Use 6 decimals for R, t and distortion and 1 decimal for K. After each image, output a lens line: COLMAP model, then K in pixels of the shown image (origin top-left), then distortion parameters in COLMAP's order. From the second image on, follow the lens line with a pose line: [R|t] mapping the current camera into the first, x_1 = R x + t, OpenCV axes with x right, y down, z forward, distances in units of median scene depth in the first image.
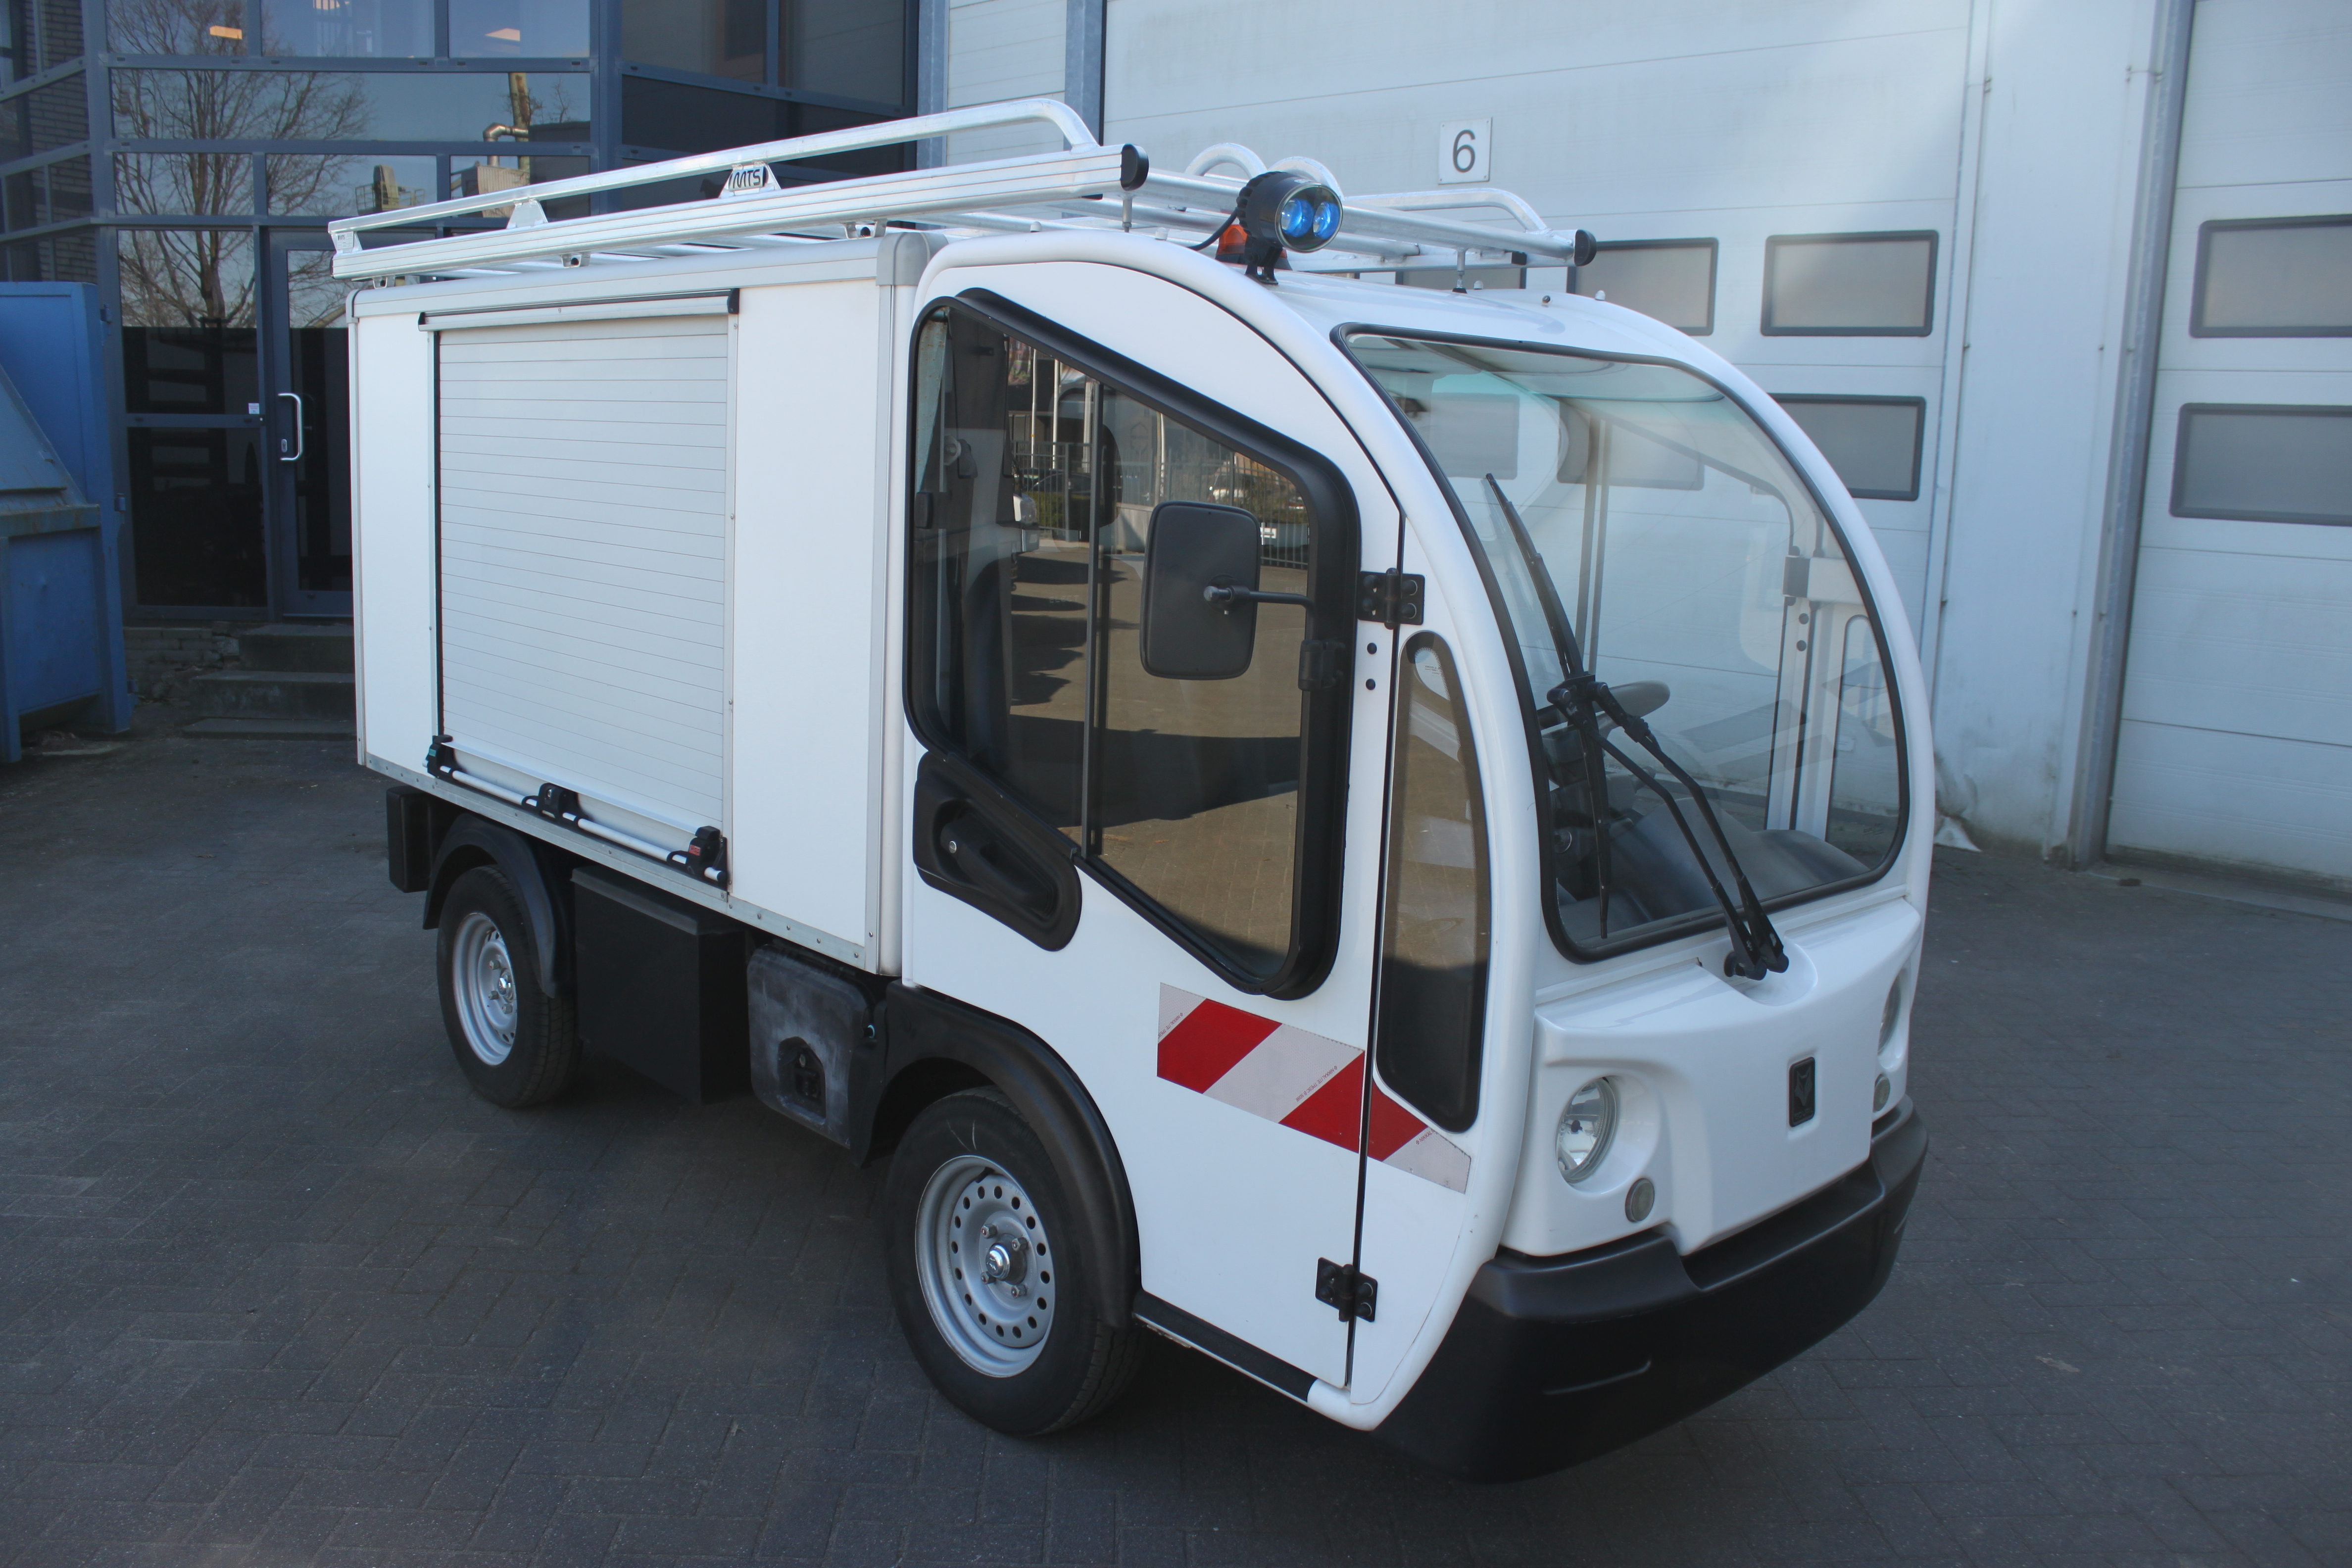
lens RADIAL K [[1932.3, 0, 1176.0], [0, 1932.3, 784.0], [0, 0, 1]] dist [-0.175247, 0.175426]
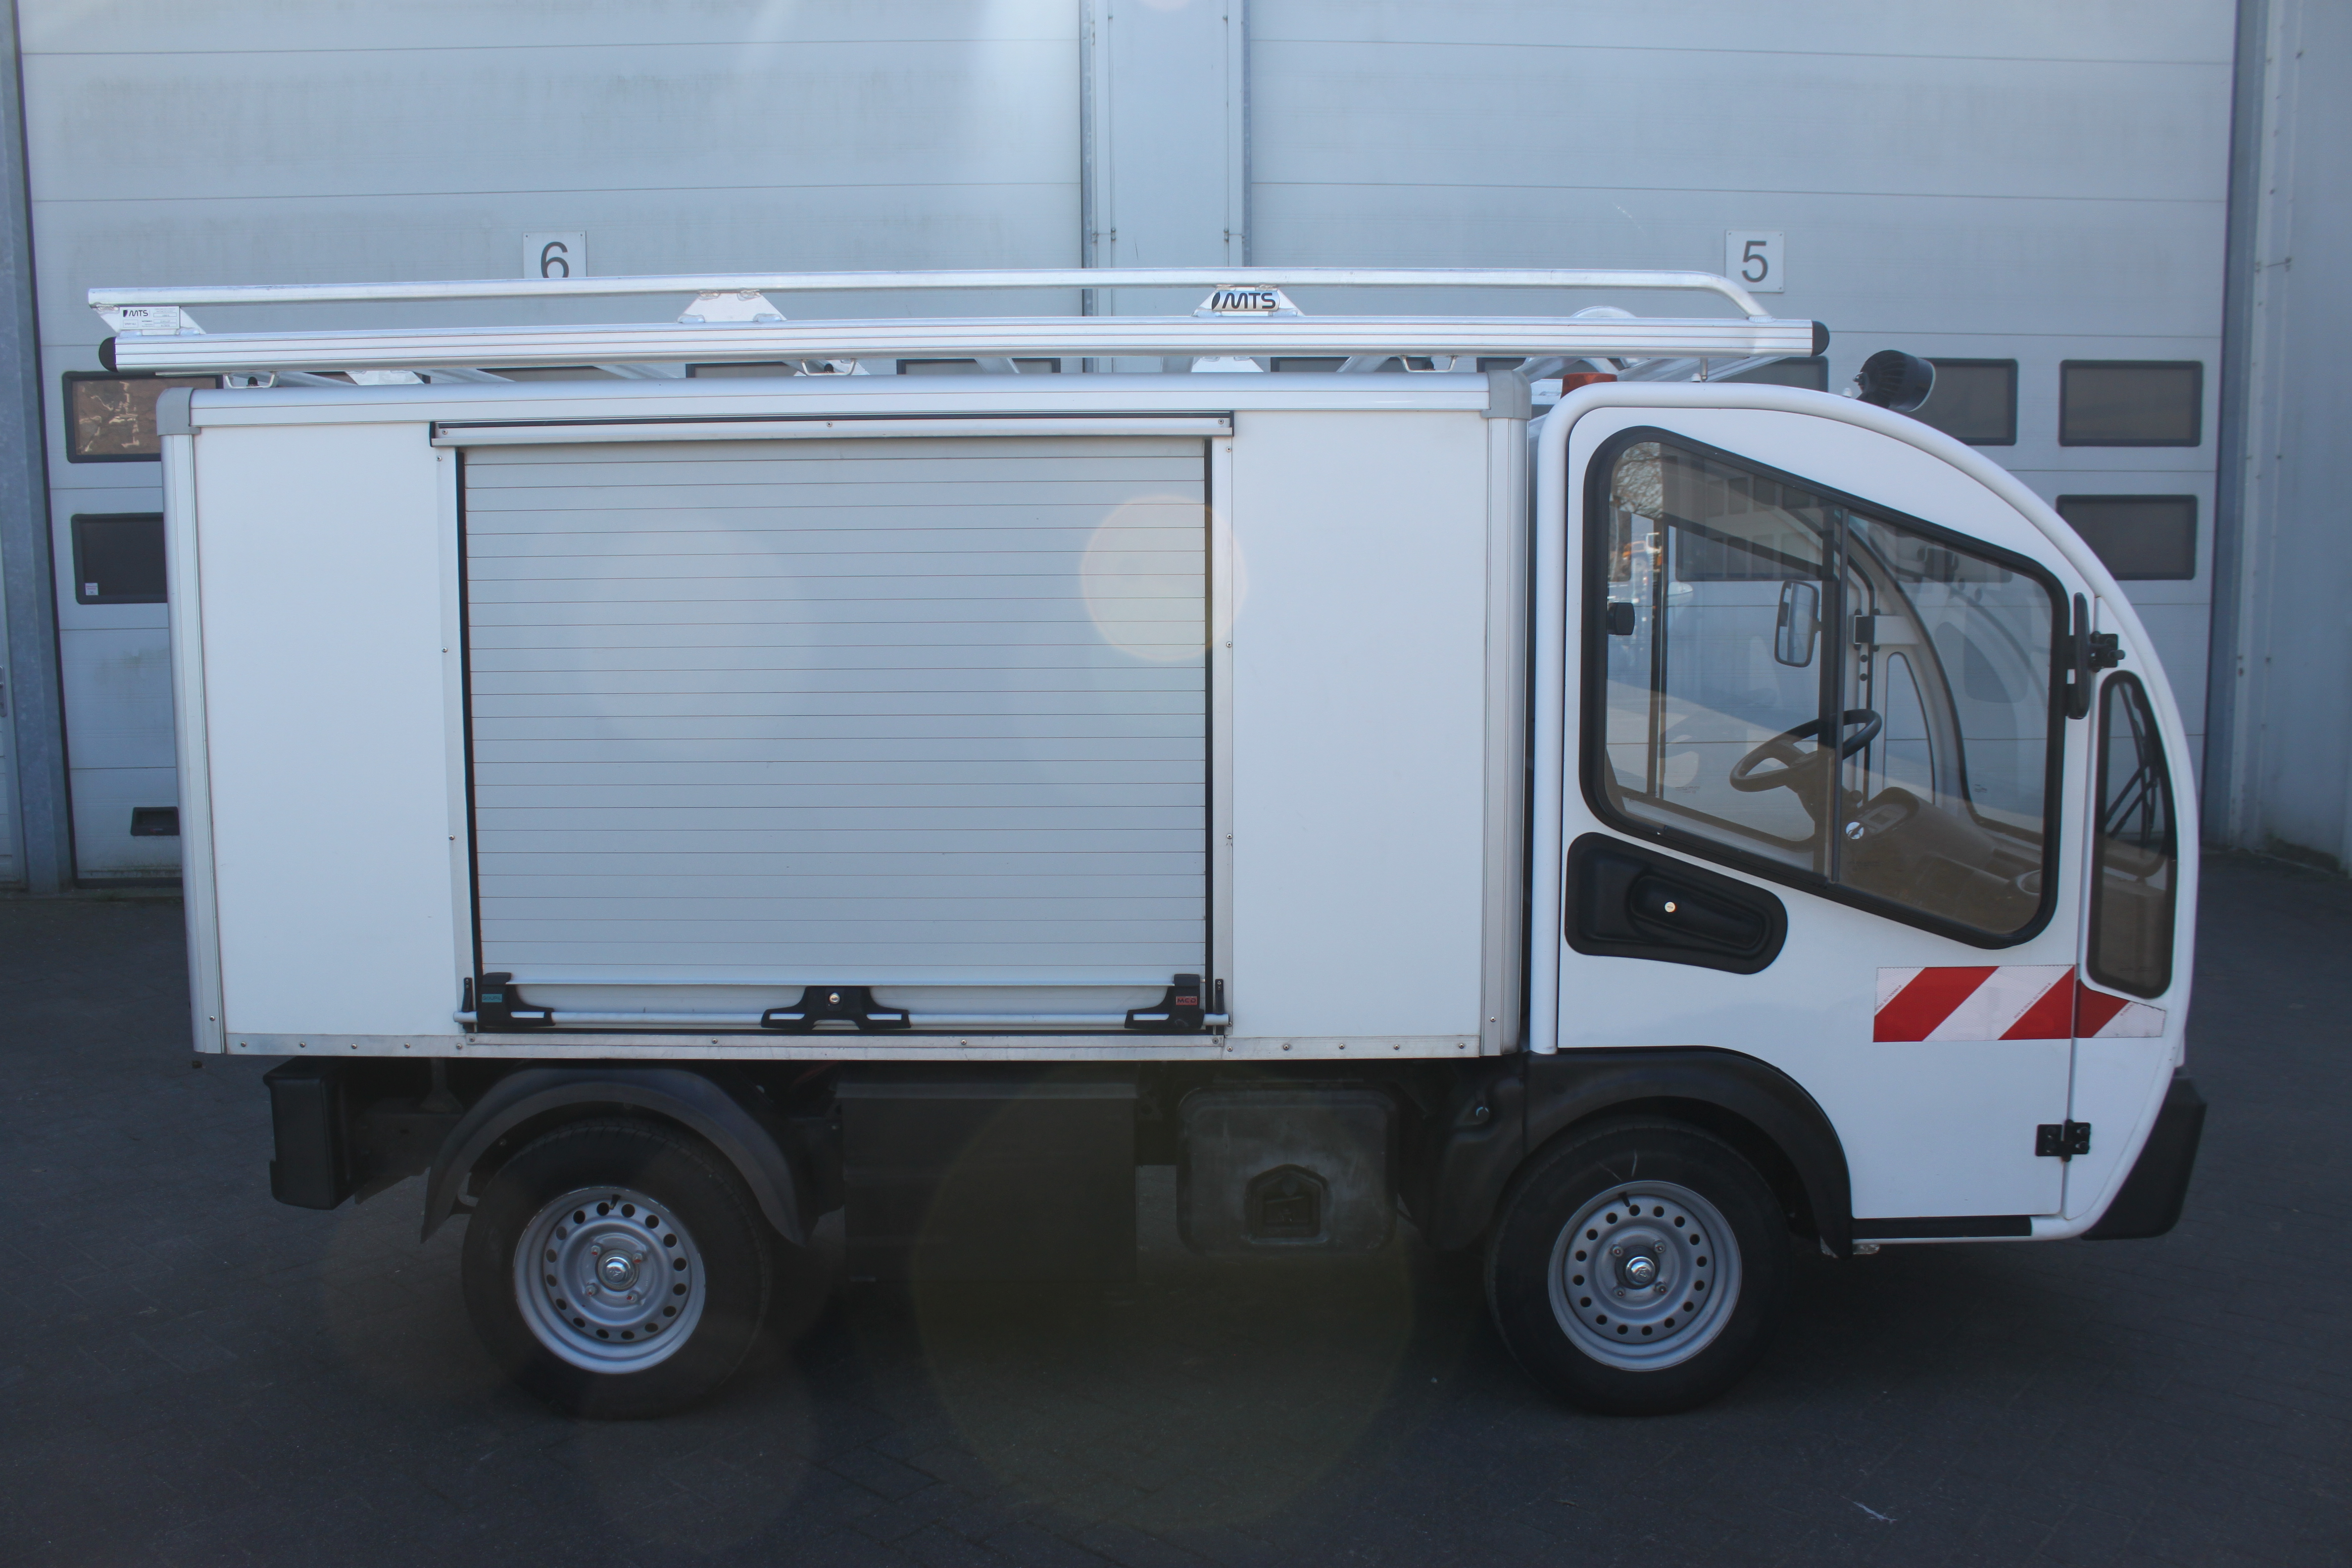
lens RADIAL K [[1932.3, 0, 1176.0], [0, 1932.3, 784.0], [0, 0, 1]] dist [-0.175247, 0.175426]
pose [[0.683786, -0.123065, 0.719230, -1.018901], [0.161380, 0.986772, 0.015417, -0.094740], [-0.711614, 0.105528, 0.694601, 0.366399]]
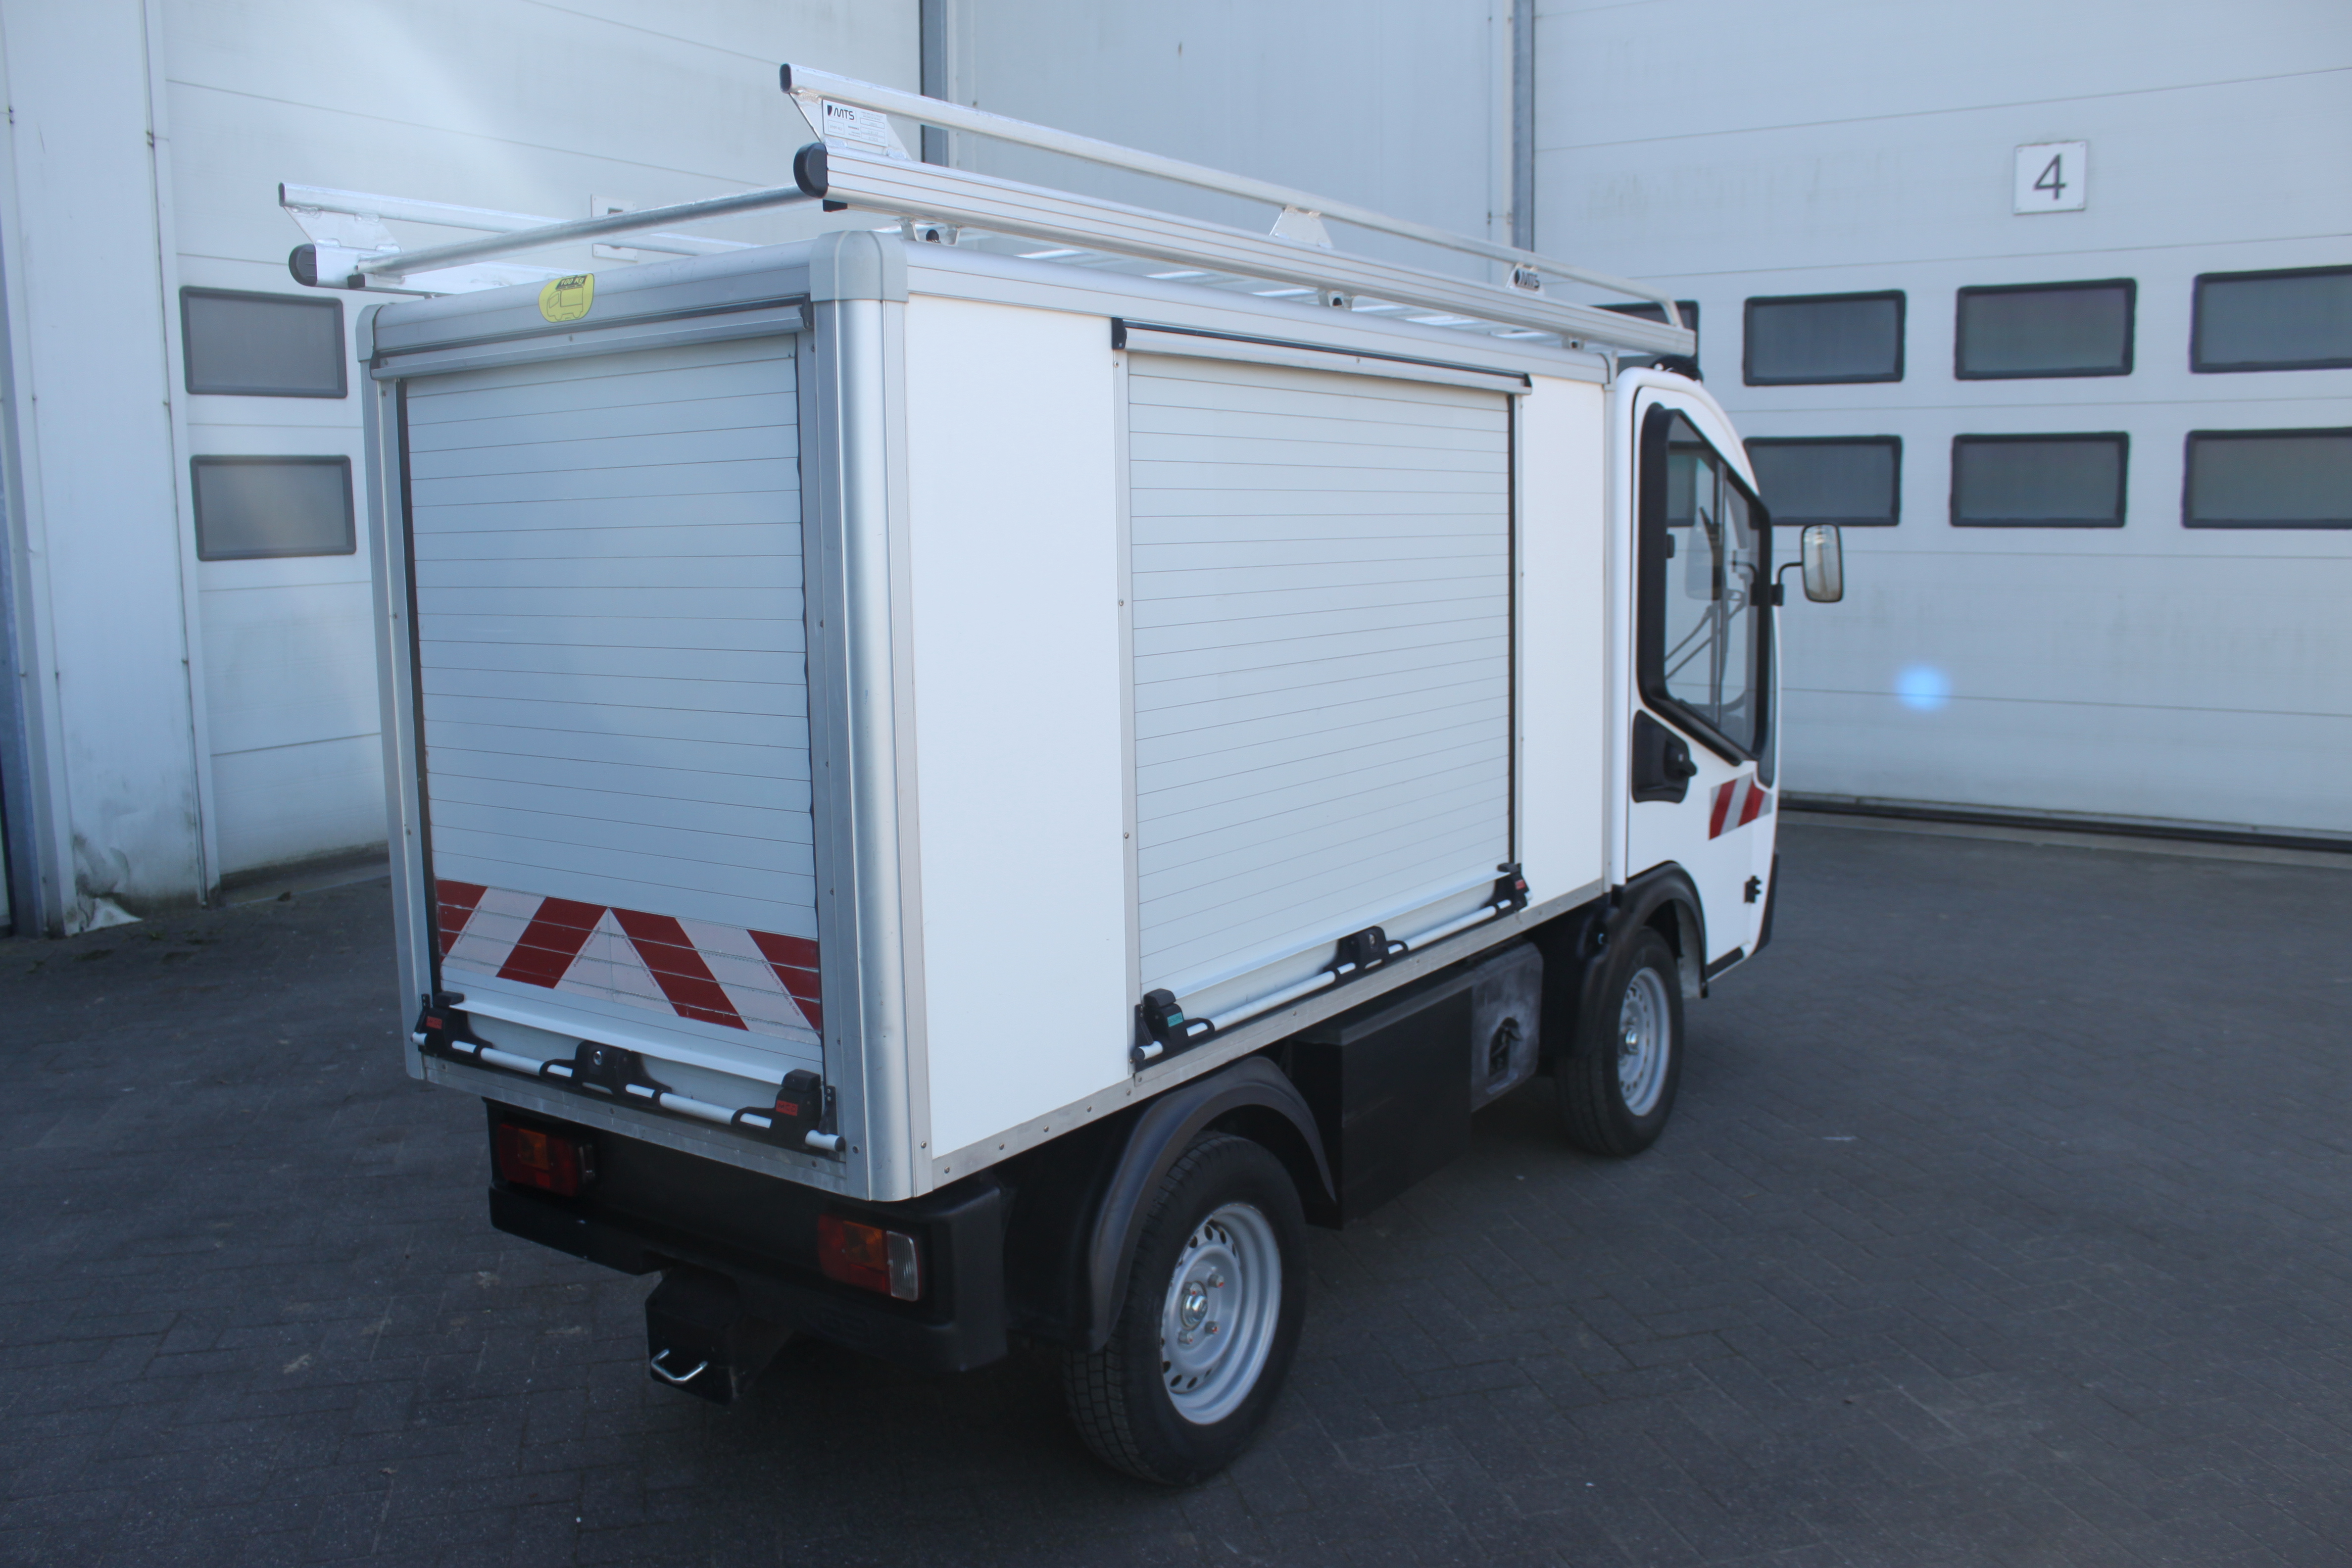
lens RADIAL K [[1897.2, 0, 1130.9], [0, 1897.2, 811.9], [0, 0, 1]] dist [-0.149970, 0.141751]
pose [[-0.184516, -0.185375, 0.965189, -1.362572], [0.187409, 0.957396, 0.219705, -0.310376], [-0.964796, 0.221424, -0.141914, 1.496106]]
